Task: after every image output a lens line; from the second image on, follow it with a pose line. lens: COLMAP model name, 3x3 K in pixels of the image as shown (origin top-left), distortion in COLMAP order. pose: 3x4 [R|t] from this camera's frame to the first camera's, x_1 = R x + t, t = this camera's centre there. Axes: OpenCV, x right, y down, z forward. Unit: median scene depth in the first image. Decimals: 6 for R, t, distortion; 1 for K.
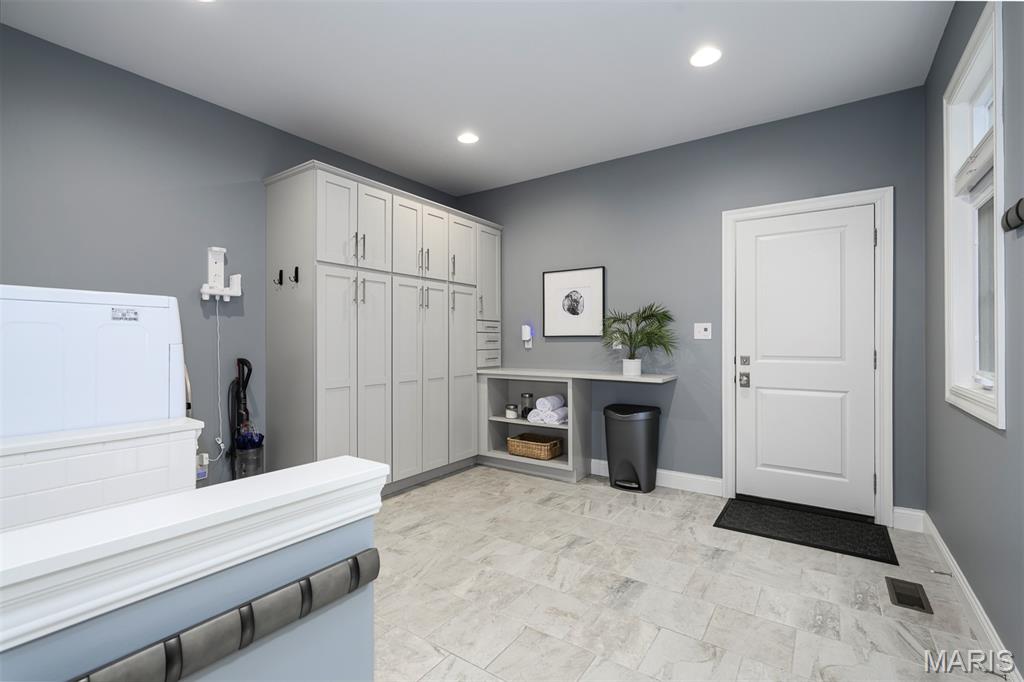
lens RADIAL K [[449.4, 0, 513.8], [0, 449.4, 340.9], [0, 0, 1]] dist [0.000586, -0.000514]
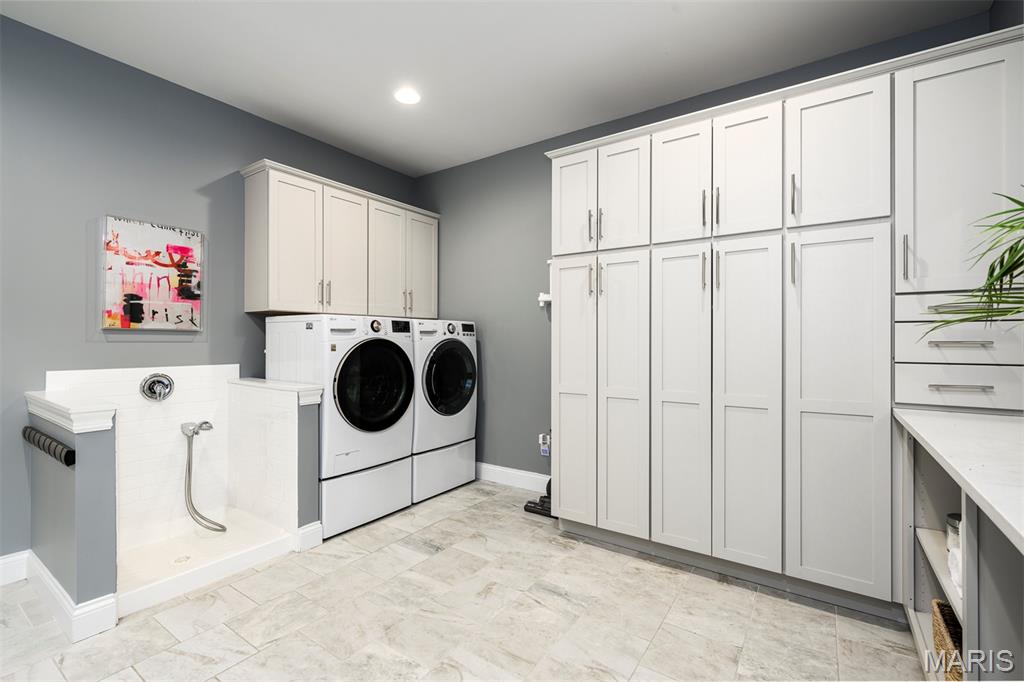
lens RADIAL K [[449.4, 0, 513.8], [0, 449.4, 338.7], [0, 0, 1]] dist [0.000586, -0.000514]
pose [[0.010989, -0.002148, -0.999937, 0.438662], [-0.001063, 0.999997, -0.002160, -0.001619], [0.999939, 0.001086, 0.010987, 0.780768]]
